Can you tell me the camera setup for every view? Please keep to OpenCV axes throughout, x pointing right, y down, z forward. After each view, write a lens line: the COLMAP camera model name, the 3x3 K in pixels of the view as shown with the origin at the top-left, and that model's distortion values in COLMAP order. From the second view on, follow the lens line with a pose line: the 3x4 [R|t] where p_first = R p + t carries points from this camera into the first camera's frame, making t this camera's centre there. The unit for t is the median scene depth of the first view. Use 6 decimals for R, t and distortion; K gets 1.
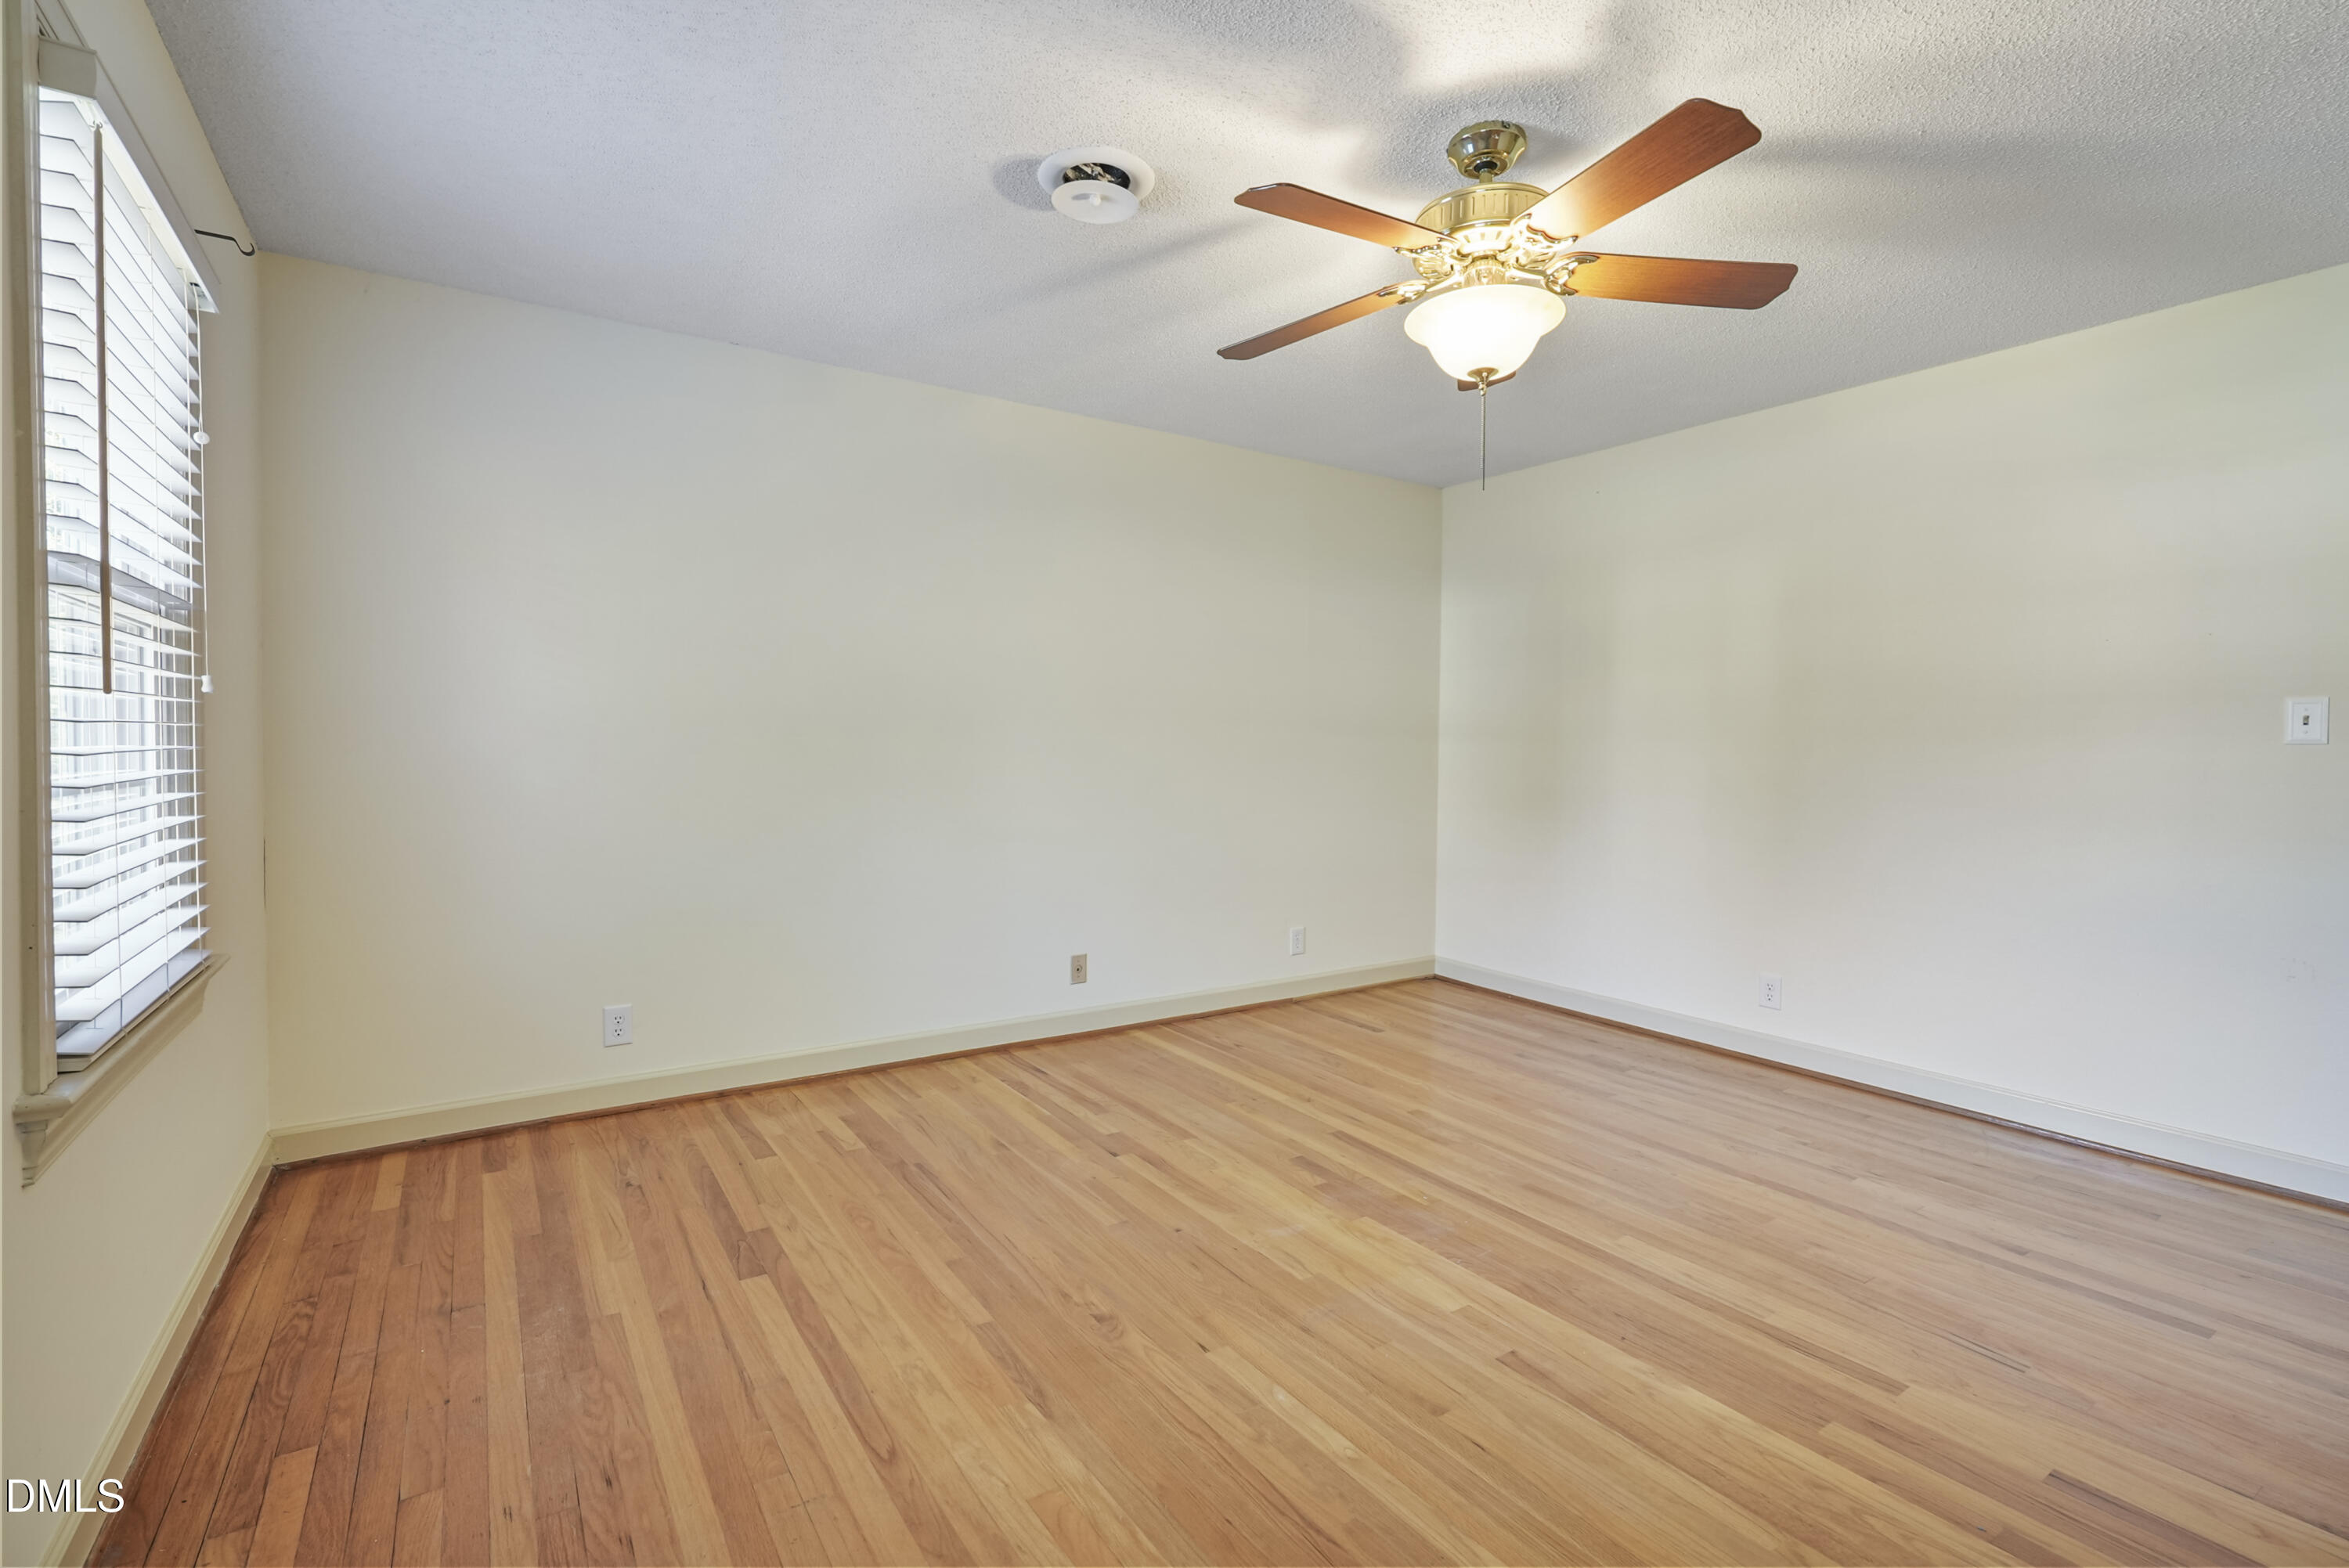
lens RADIAL K [[1074.5, 0, 1170.5], [0, 1074.5, 779.8], [0, 0, 1]] dist [-0.004849, 0.004704]
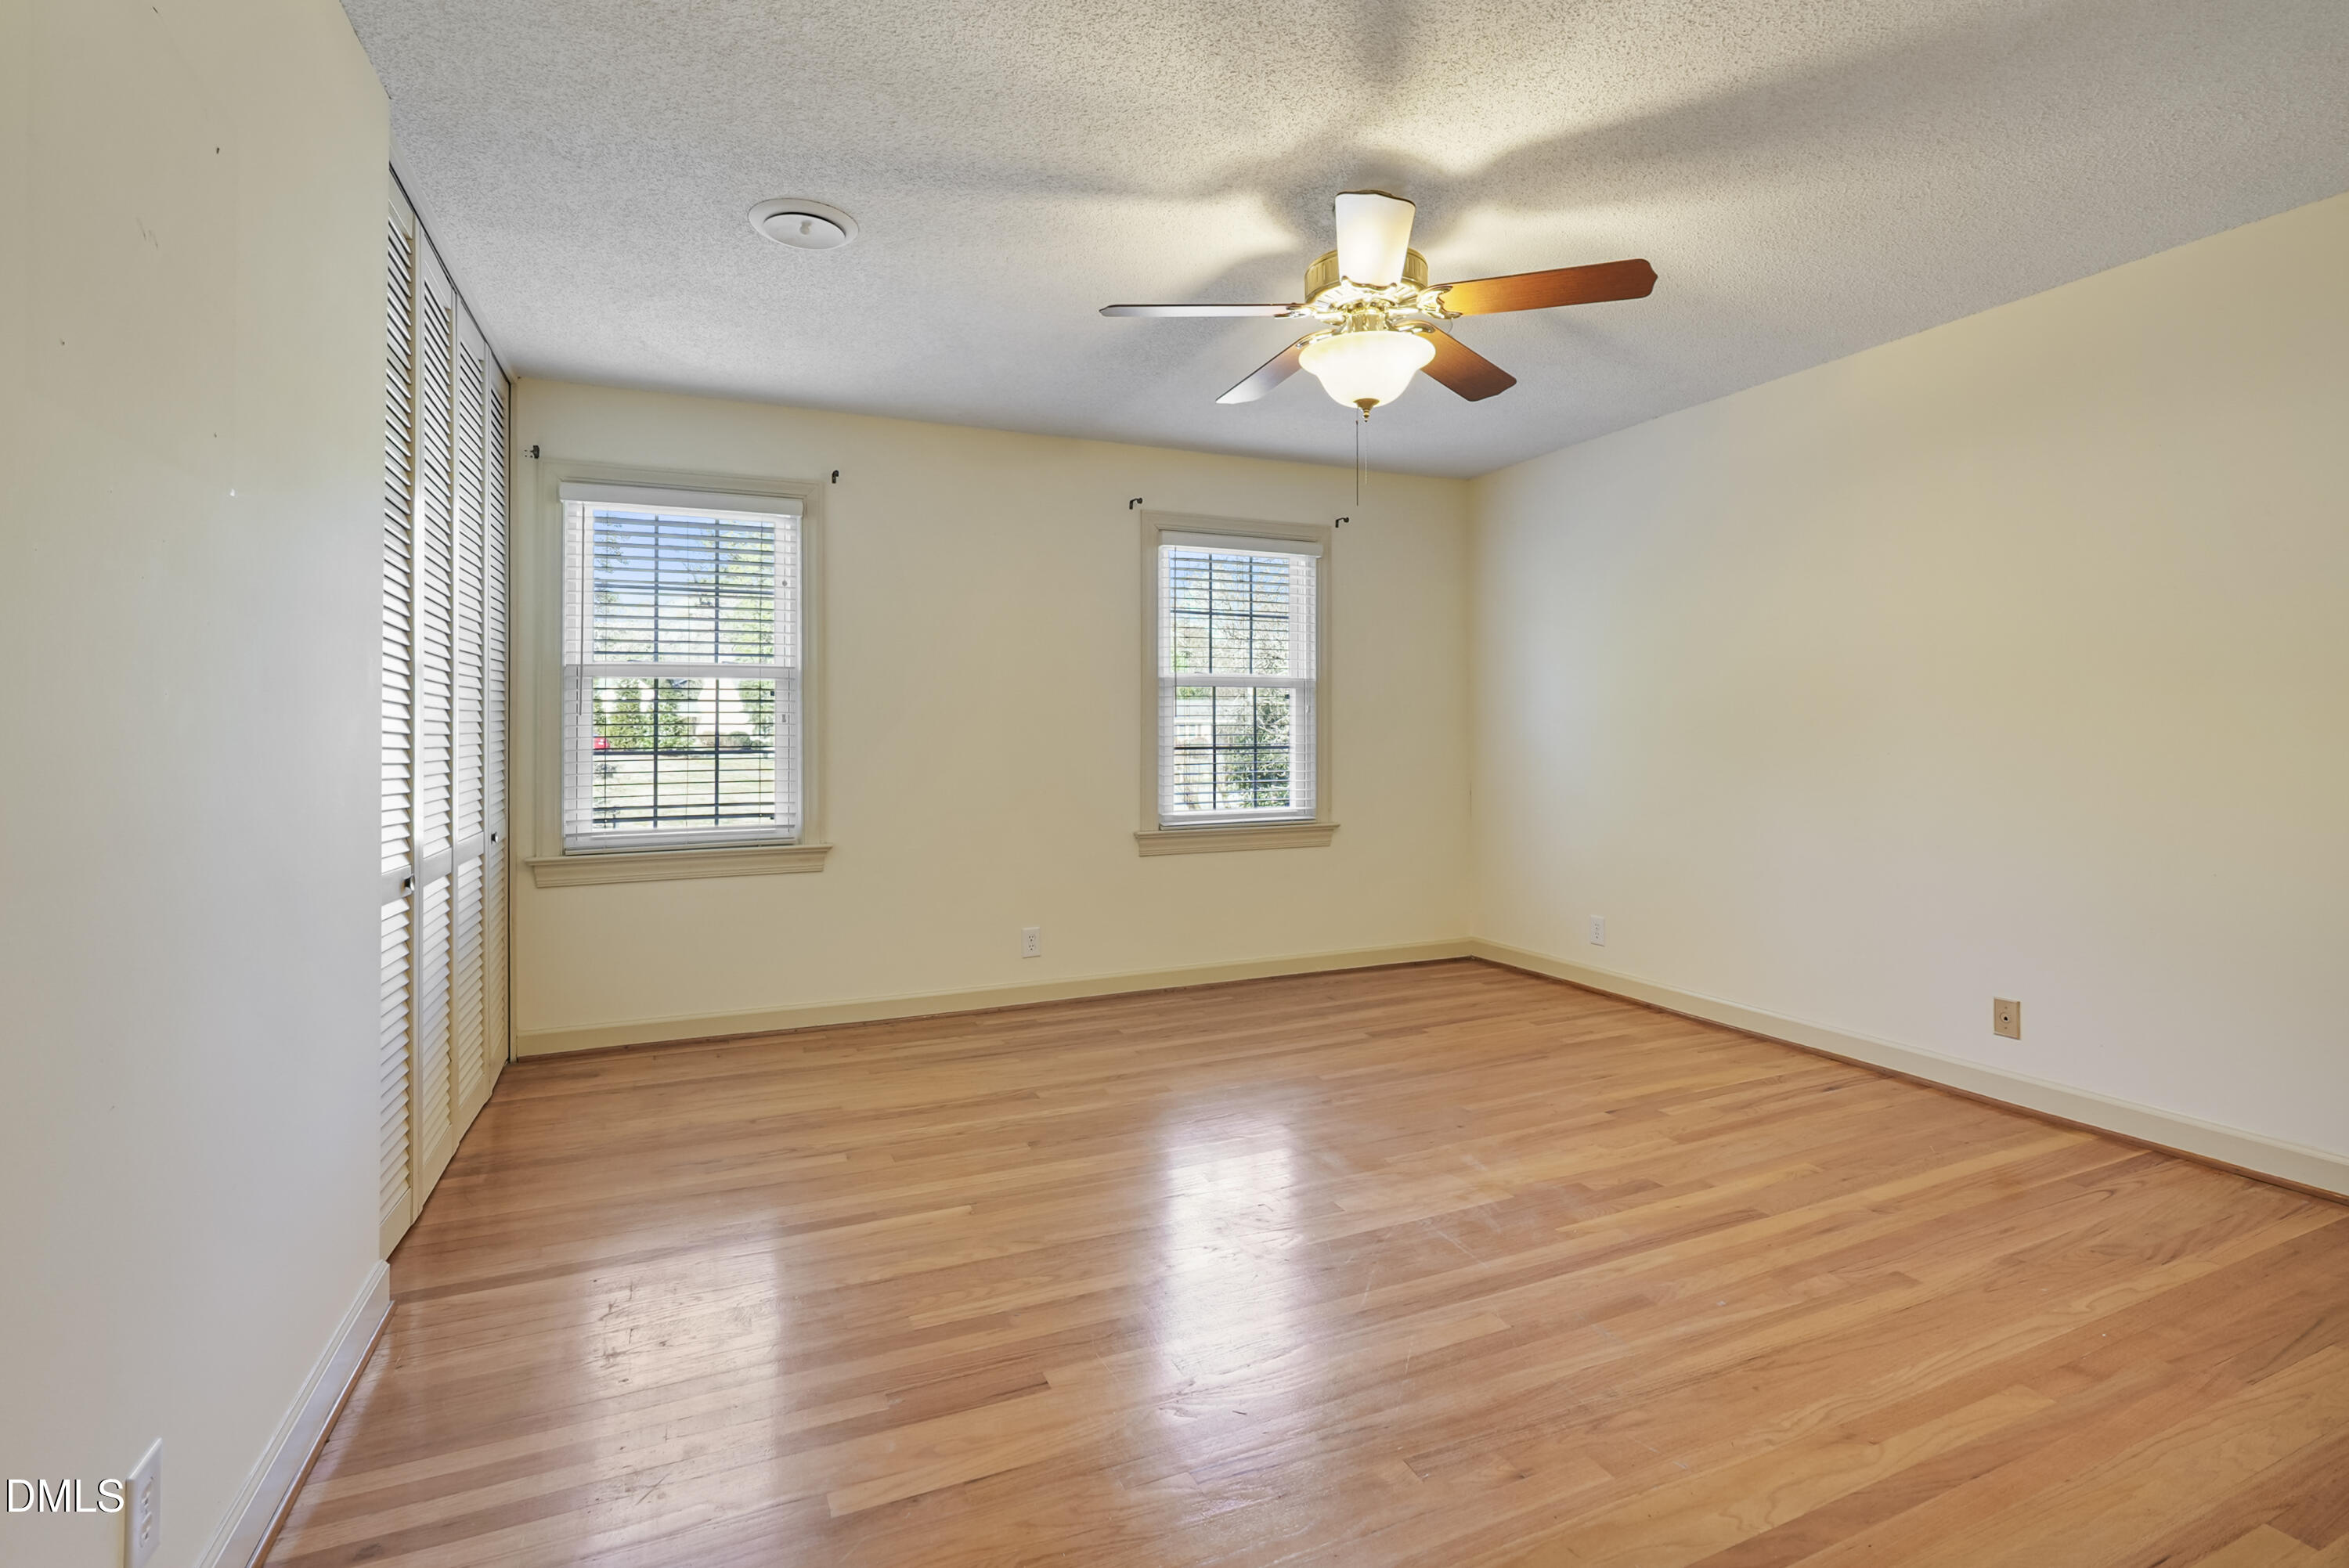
lens RADIAL K [[1074.5, 0, 1171.0], [0, 1074.5, 765.7], [0, 0, 1]] dist [-0.004849, 0.004704]
pose [[-0.189992, 0.009867, -0.981736, 1.055910], [-0.028445, 0.999474, 0.015550, -0.000641], [0.981373, 0.030880, -0.189612, 0.747388]]
